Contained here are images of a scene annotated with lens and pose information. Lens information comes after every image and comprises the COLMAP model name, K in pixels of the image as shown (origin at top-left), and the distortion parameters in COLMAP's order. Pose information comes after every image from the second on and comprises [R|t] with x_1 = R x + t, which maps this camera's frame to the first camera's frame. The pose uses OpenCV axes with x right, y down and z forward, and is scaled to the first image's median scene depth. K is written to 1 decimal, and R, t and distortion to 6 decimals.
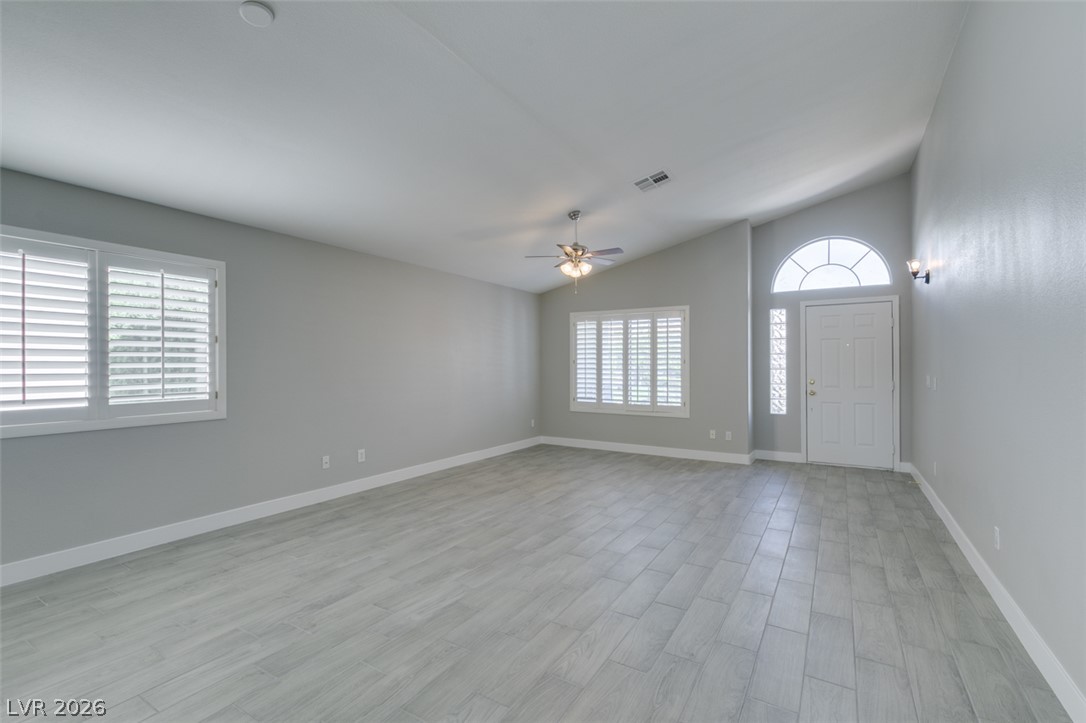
lens RADIAL K [[486.5, 0, 543.2], [0, 486.5, 364.0], [0, 0, 1]] dist [0.007650, -0.002700]
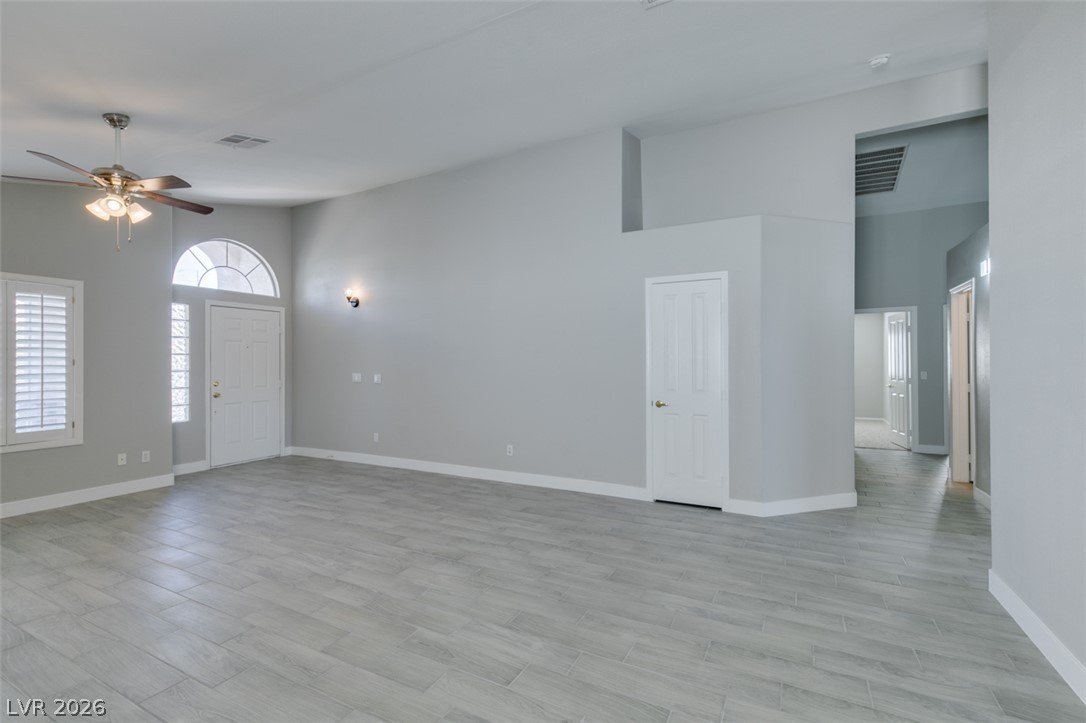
lens RADIAL K [[486.5, 0, 540.5], [0, 486.5, 361.6], [0, 0, 1]] dist [0.007650, -0.002700]
pose [[-0.056650, 0.006025, 0.998376, -0.742304], [0.002614, 0.999979, -0.005886, -0.000749], [-0.998391, 0.002277, -0.056665, 0.665277]]
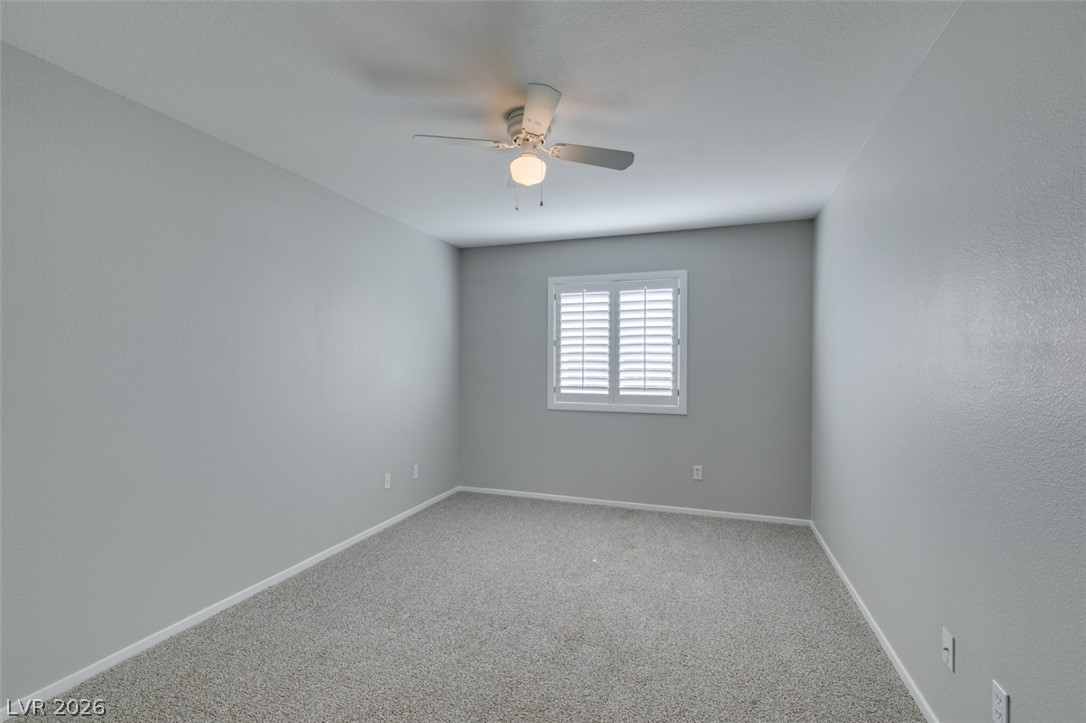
lens RADIAL K [[486.5, 0, 543.8], [0, 486.5, 360.2], [0, 0, 1]] dist [0.007650, -0.002700]
pose [[0.205621, -0.002422, -0.978629, 0.313060], [0.000472, 0.999997, -0.002376, -0.005355], [0.978632, 0.000027, 0.205622, 0.433995]]
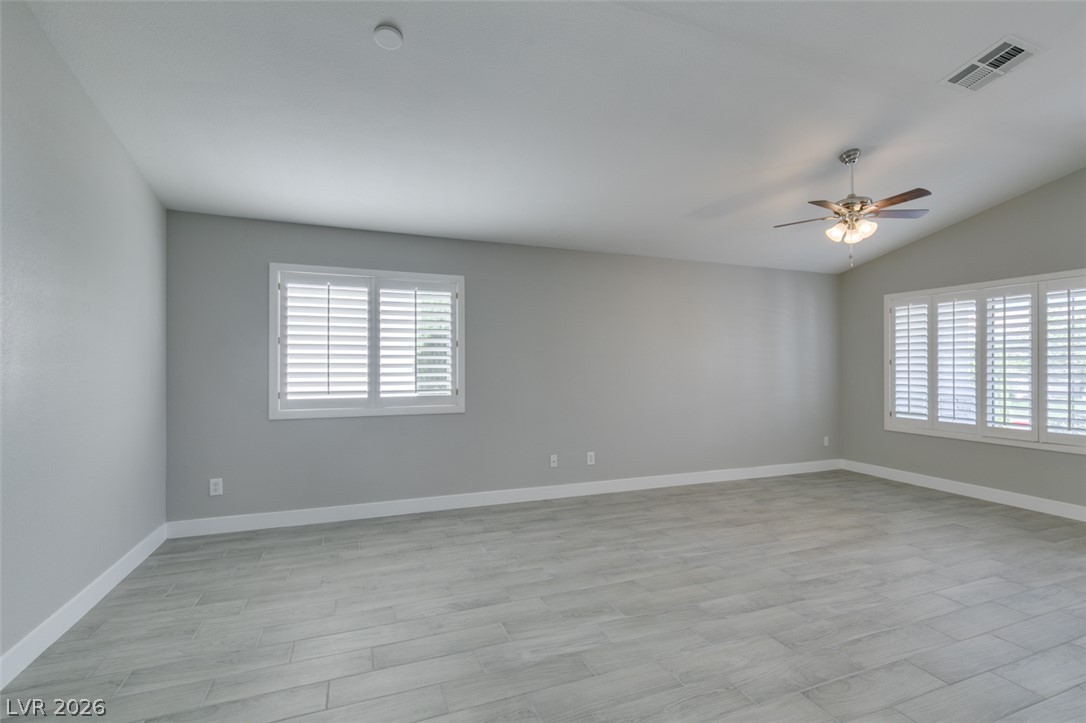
lens RADIAL K [[486.5, 0, 541.2], [0, 486.5, 364.3], [0, 0, 1]] dist [0.007650, -0.002700]
pose [[0.791143, -0.000926, -0.611630, 0.188127], [-0.000253, 0.999998, -0.001841, 0.000027], [0.611631, 0.001612, 0.791142, 0.206678]]
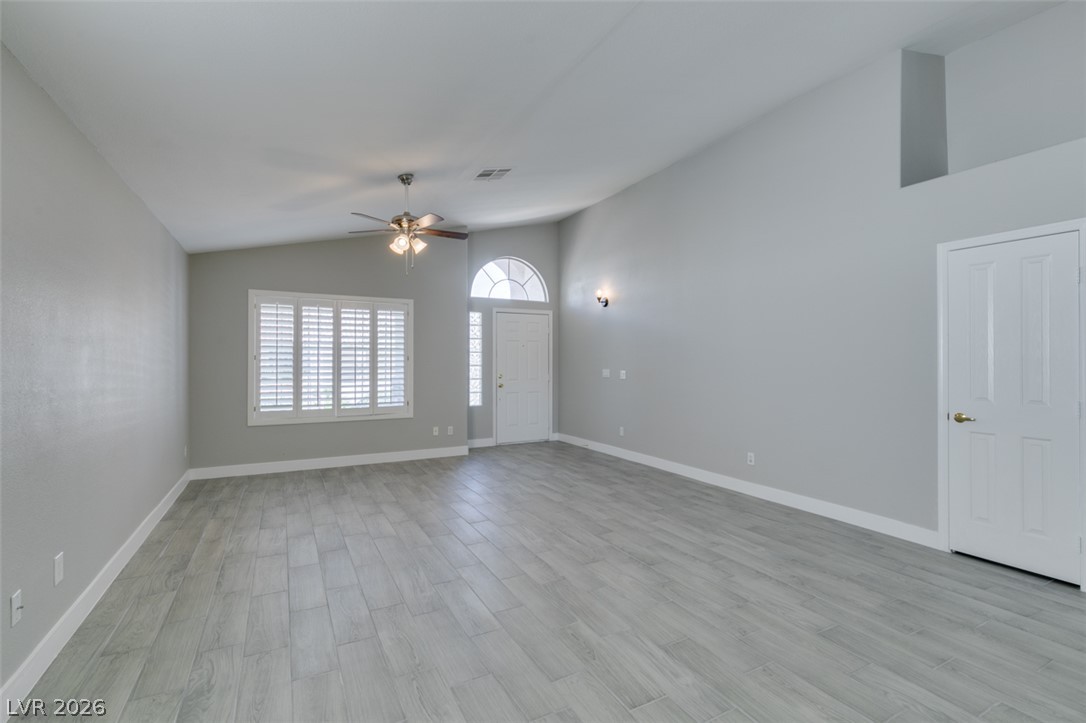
lens RADIAL K [[486.5, 0, 540.0], [0, 486.5, 360.1], [0, 0, 1]] dist [0.007650, -0.002700]
pose [[0.509251, 0.003389, 0.860611, -0.681132], [-0.002532, 0.999994, -0.002439, -0.000438], [-0.860614, -0.000937, 0.509256, 0.509799]]
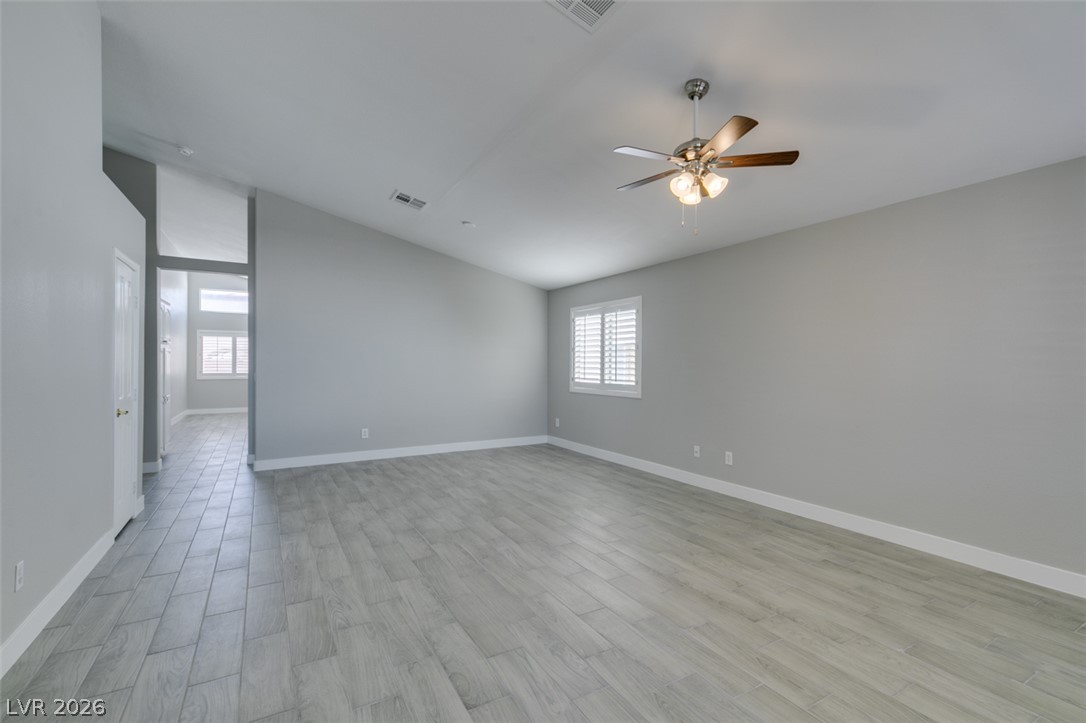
lens RADIAL K [[486.5, 0, 542.2], [0, 486.5, 365.5], [0, 0, 1]] dist [0.007650, -0.002700]
pose [[-0.481640, 0.004653, -0.876357, 0.823654], [-0.000546, 0.999984, 0.005610, -0.000429], [0.876369, 0.003181, -0.481630, 1.454736]]
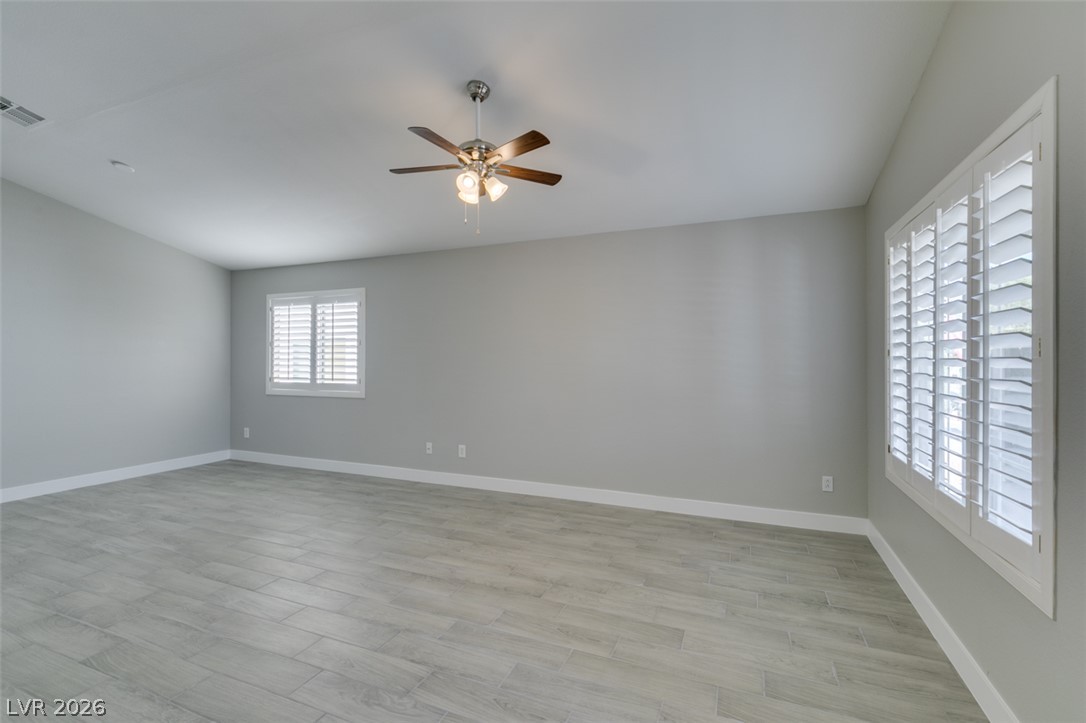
lens RADIAL K [[486.5, 0, 541.6], [0, 486.5, 361.6], [0, 0, 1]] dist [0.007650, -0.002700]
pose [[0.149226, 0.004325, -0.988794, 0.820249], [-0.000475, 0.999991, 0.004302, -0.001945], [0.988803, -0.000172, 0.149226, 1.292635]]
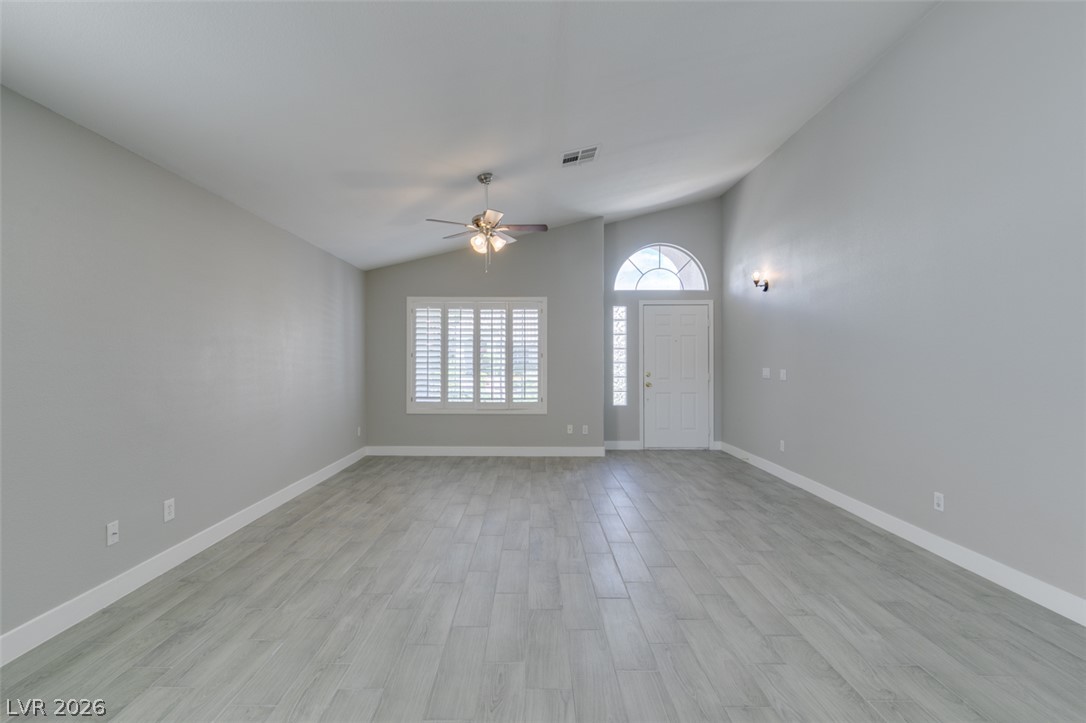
lens RADIAL K [[486.5, 0, 530.5], [0, 486.5, 359.7], [0, 0, 1]] dist [0.007650, -0.002700]
pose [[0.857026, 0.000076, 0.515274, -0.385585], [-0.001847, 0.999994, 0.002923, 0.000454], [-0.515270, -0.003457, 0.857021, 0.325495]]
